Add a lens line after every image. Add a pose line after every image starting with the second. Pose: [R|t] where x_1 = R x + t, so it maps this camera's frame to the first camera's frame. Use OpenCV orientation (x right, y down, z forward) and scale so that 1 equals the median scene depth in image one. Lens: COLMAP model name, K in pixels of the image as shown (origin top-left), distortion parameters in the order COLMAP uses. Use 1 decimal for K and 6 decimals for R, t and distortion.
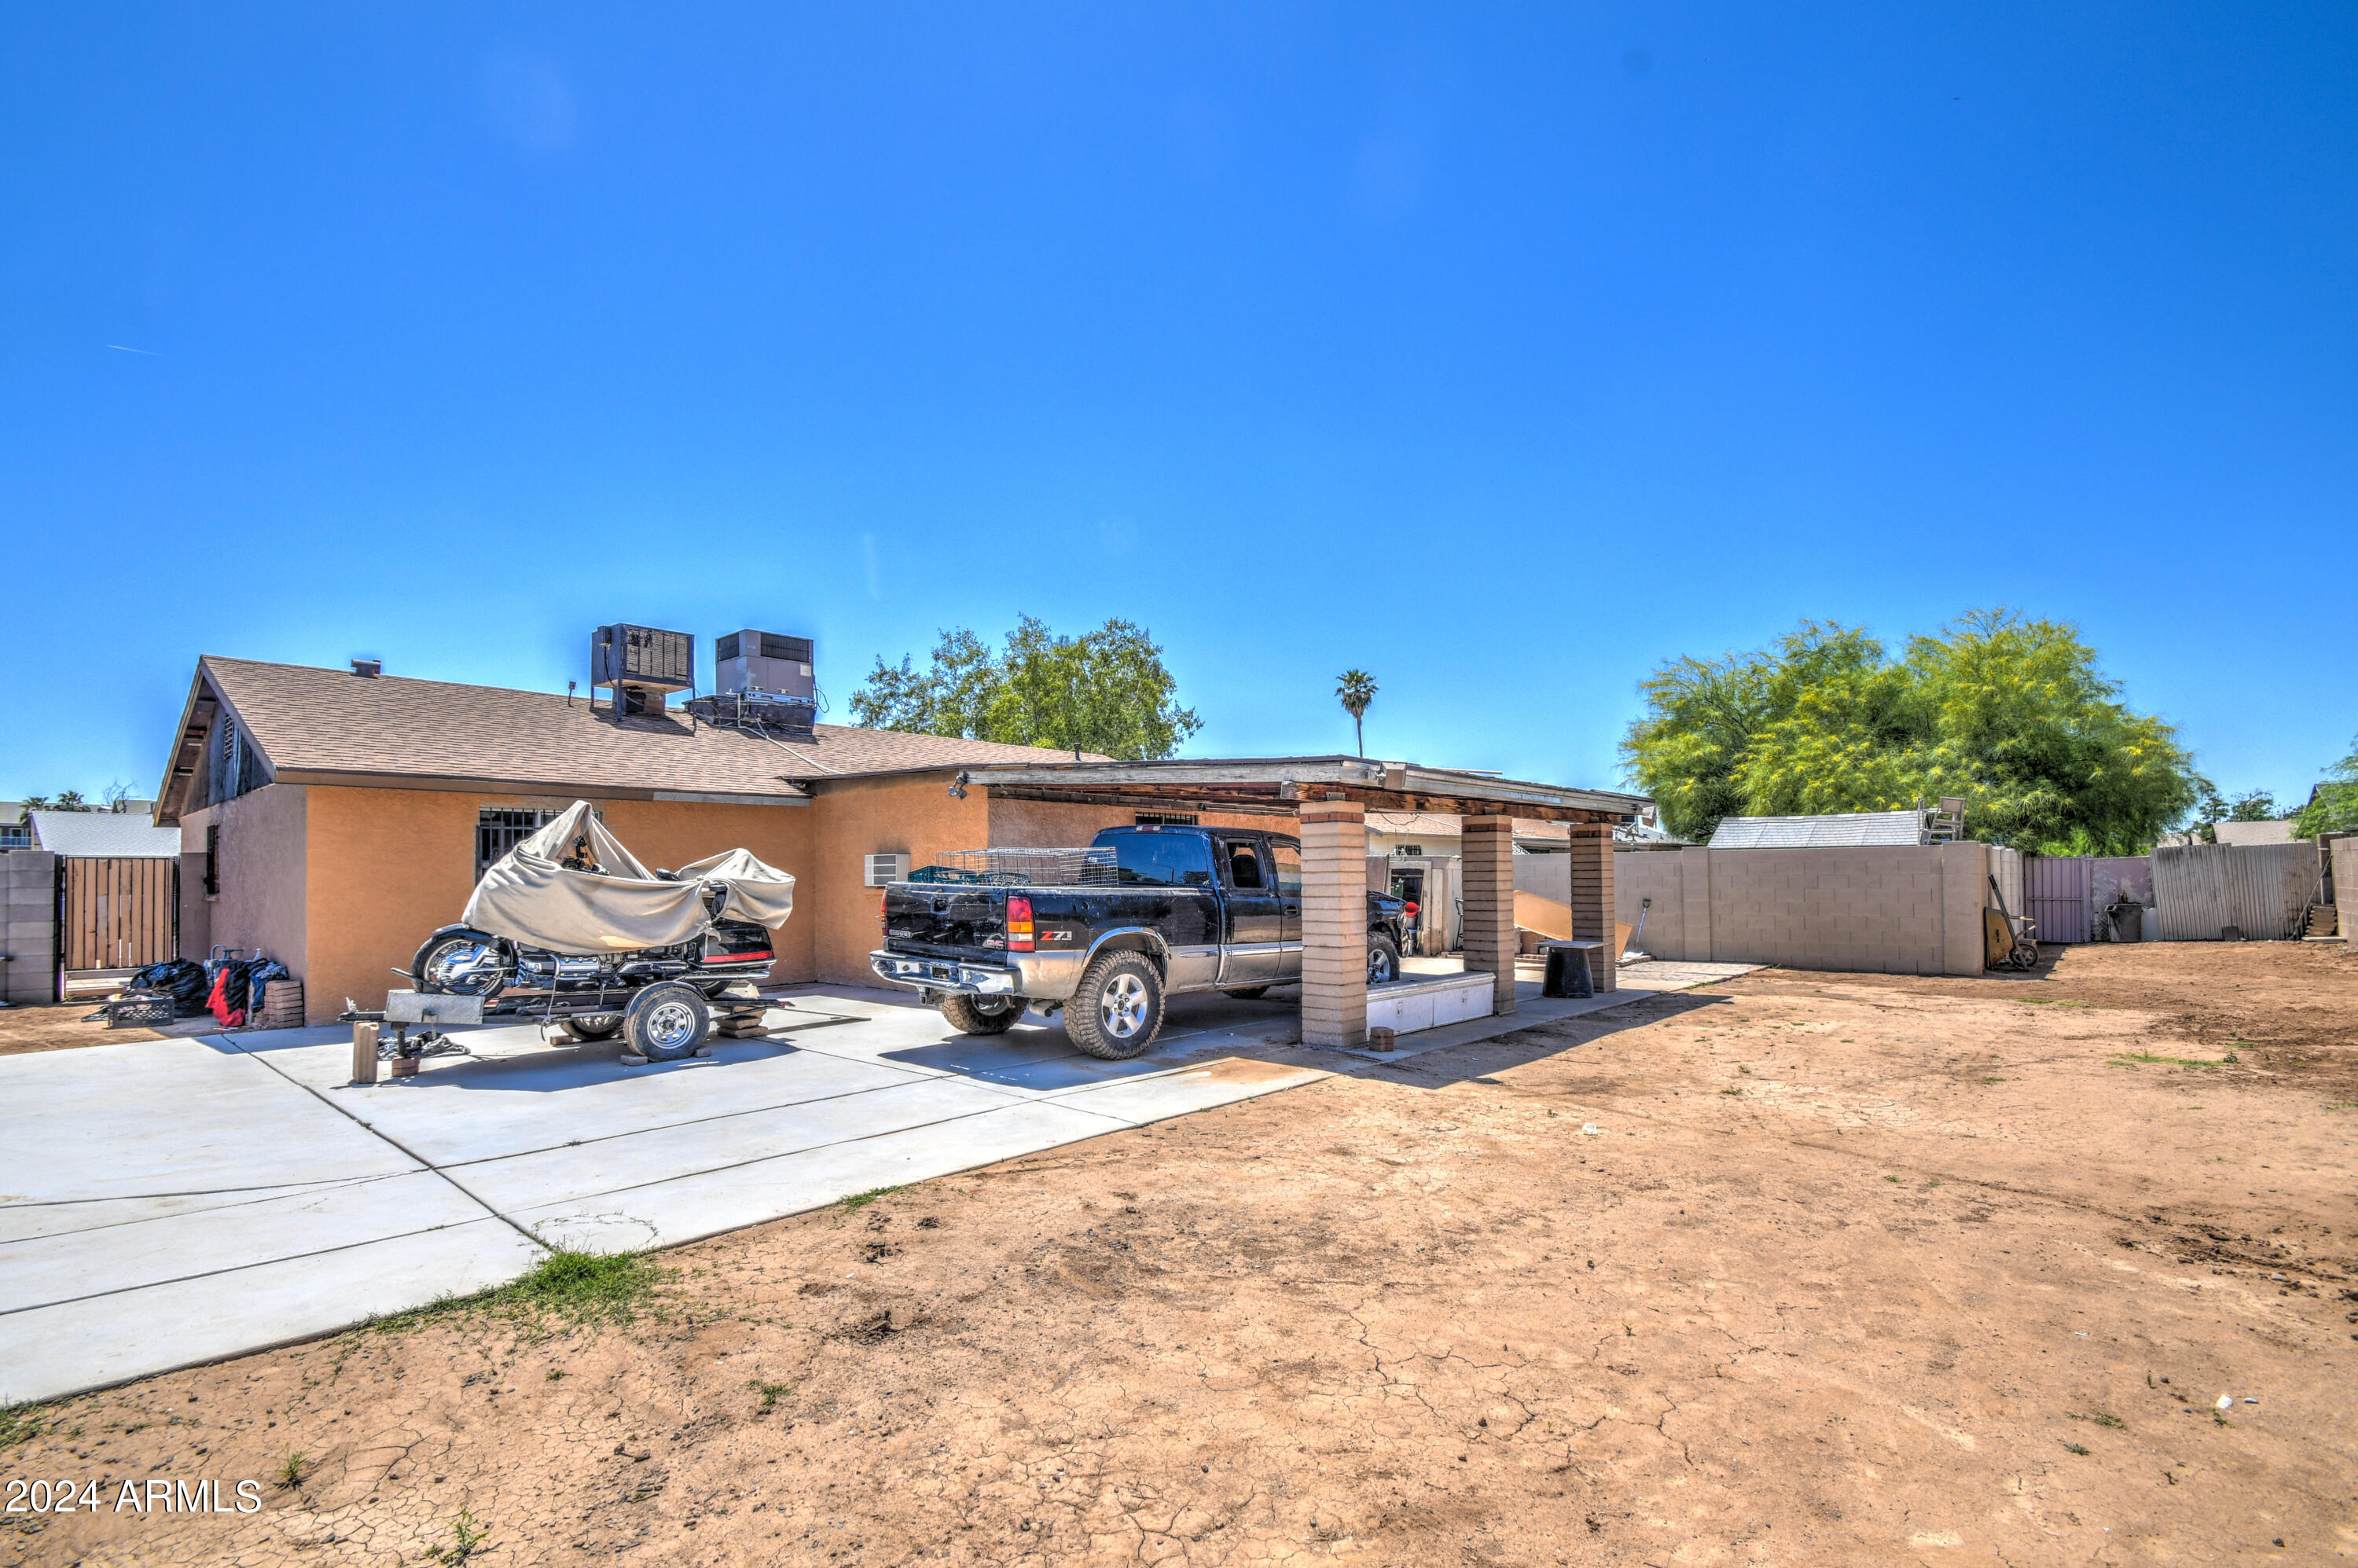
lens RADIAL K [[1076.2, 0, 1181.9], [0, 1076.2, 860.0], [0, 0, 1]] dist [0.000863, -0.000748]
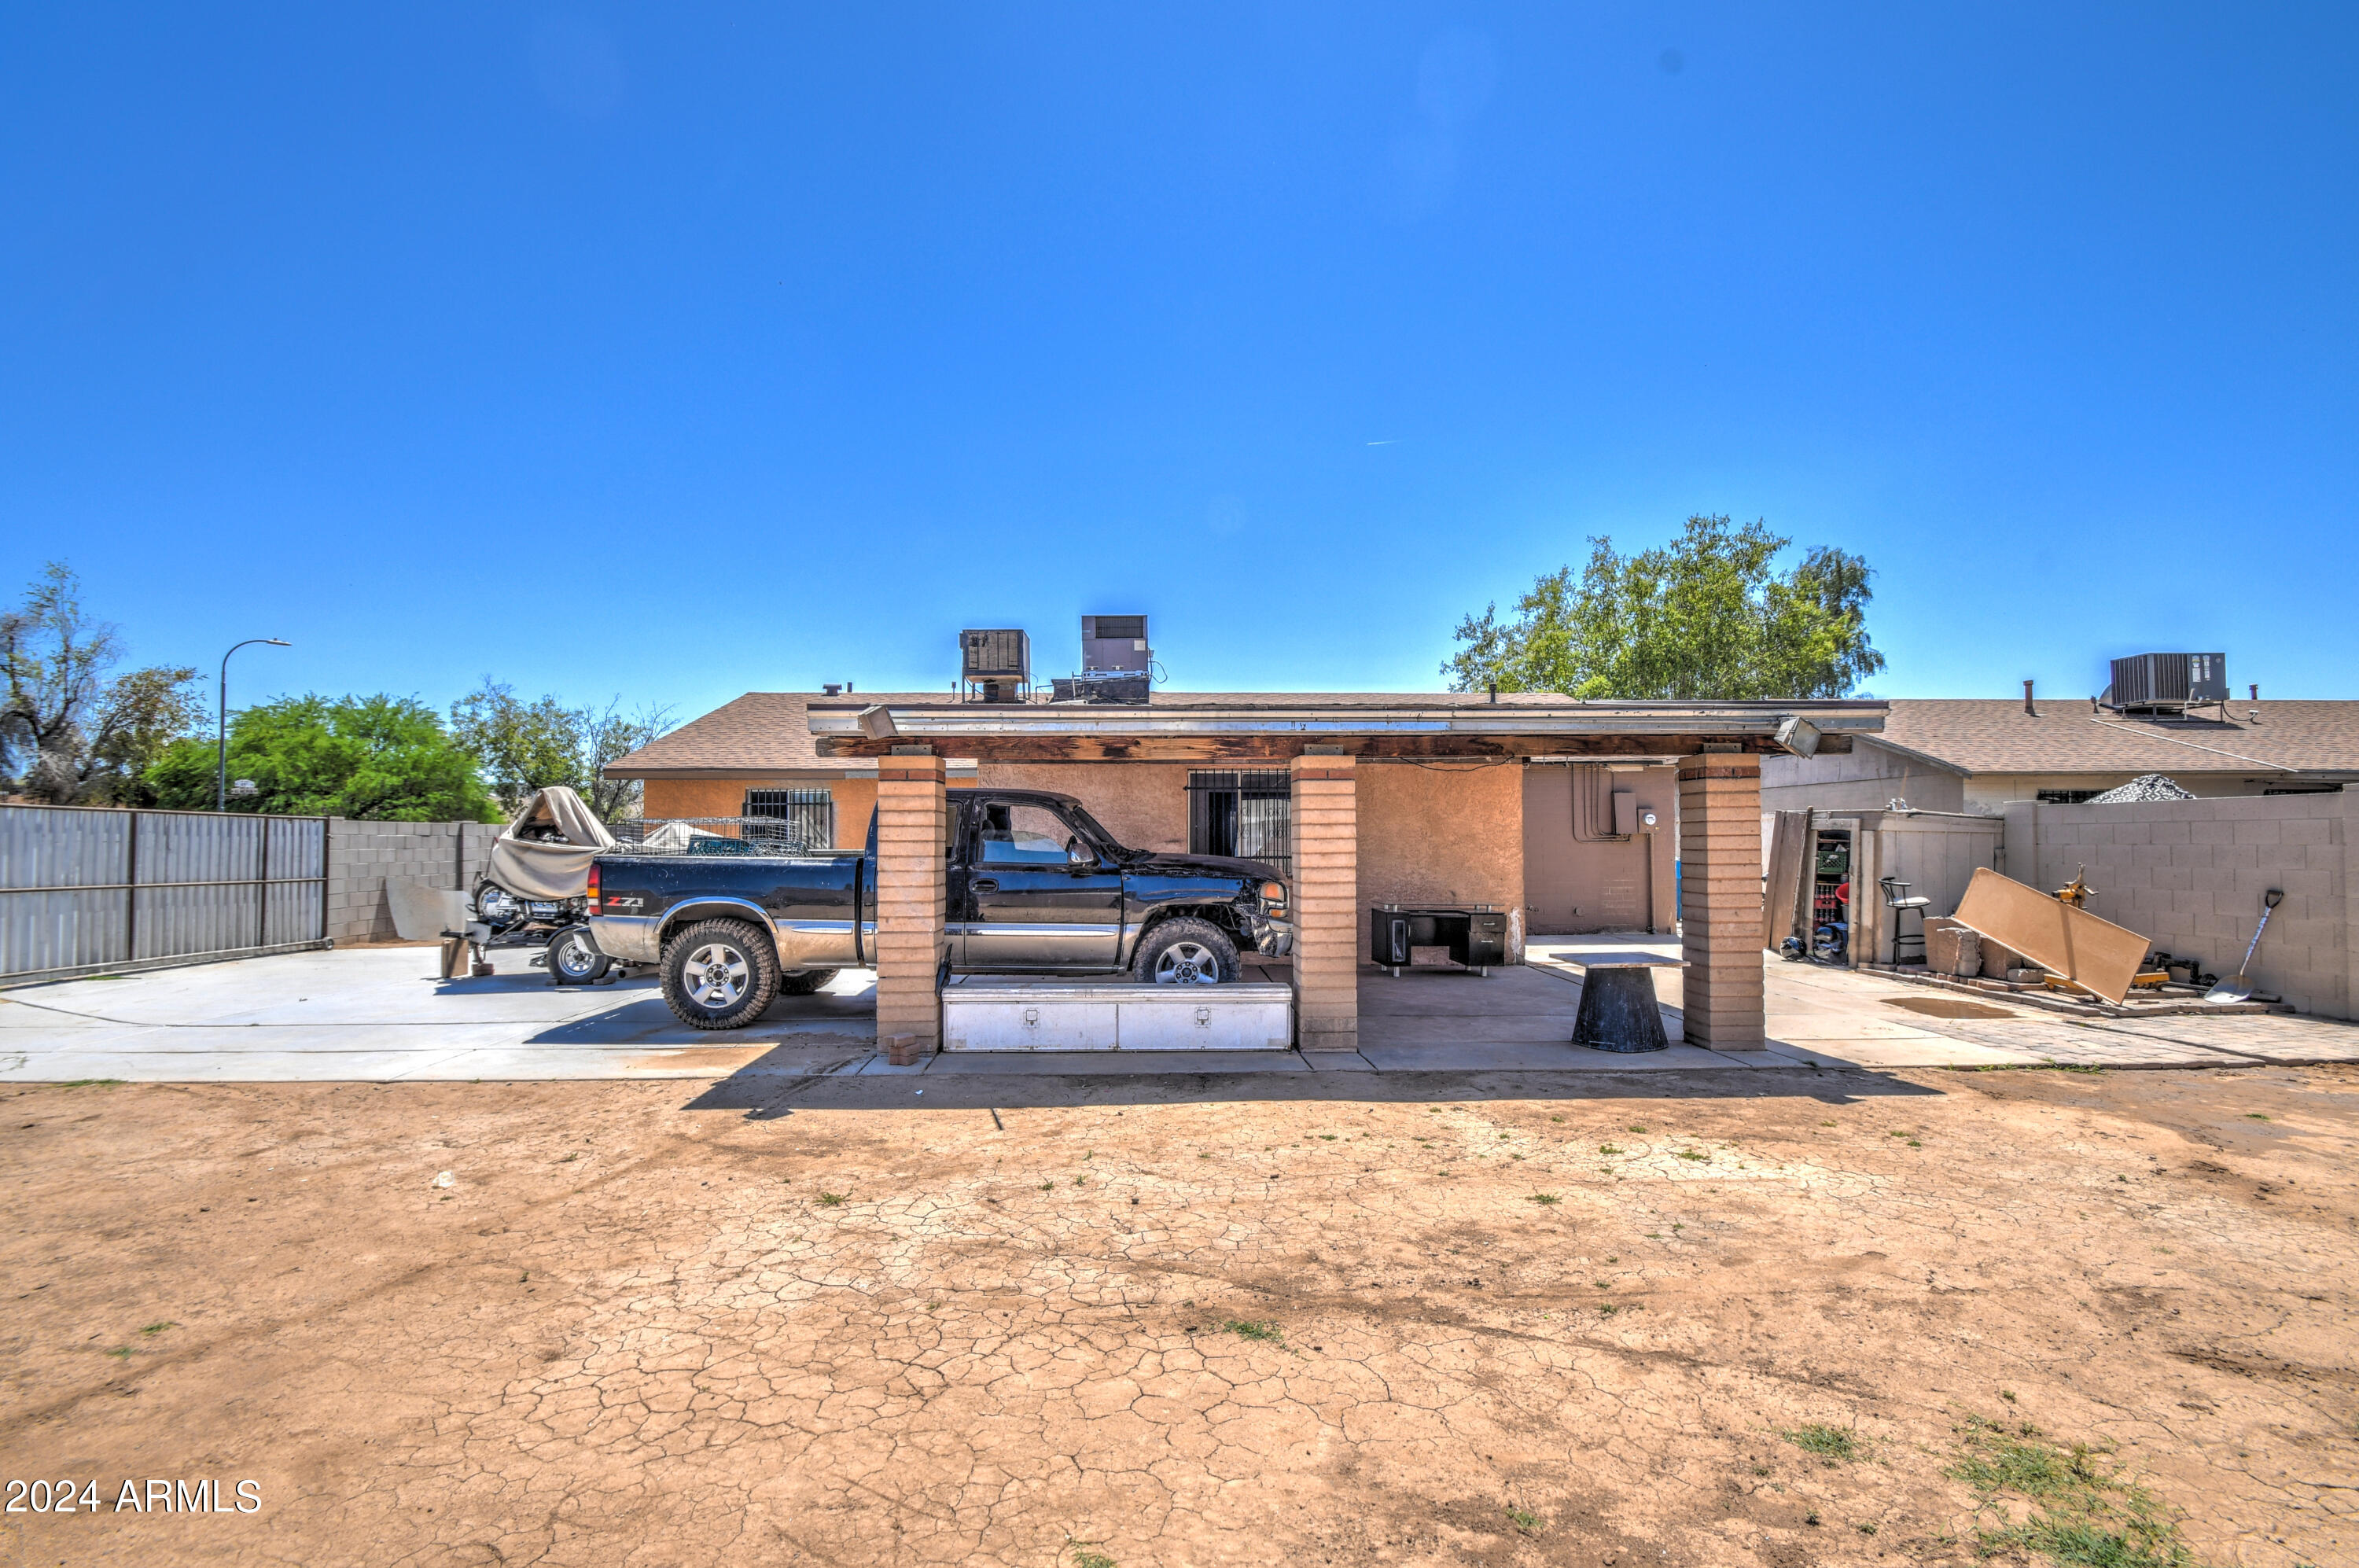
lens RADIAL K [[1101.9, 0, 1182.1], [0, 1101.9, 787.0], [0, 0, 1]] dist [-0.000279, -0.005431]
pose [[0.681106, -0.031542, -0.731505, 0.531187], [0.011541, 0.999410, -0.032349, -0.000796], [0.732094, 0.013591, 0.681068, 0.330034]]
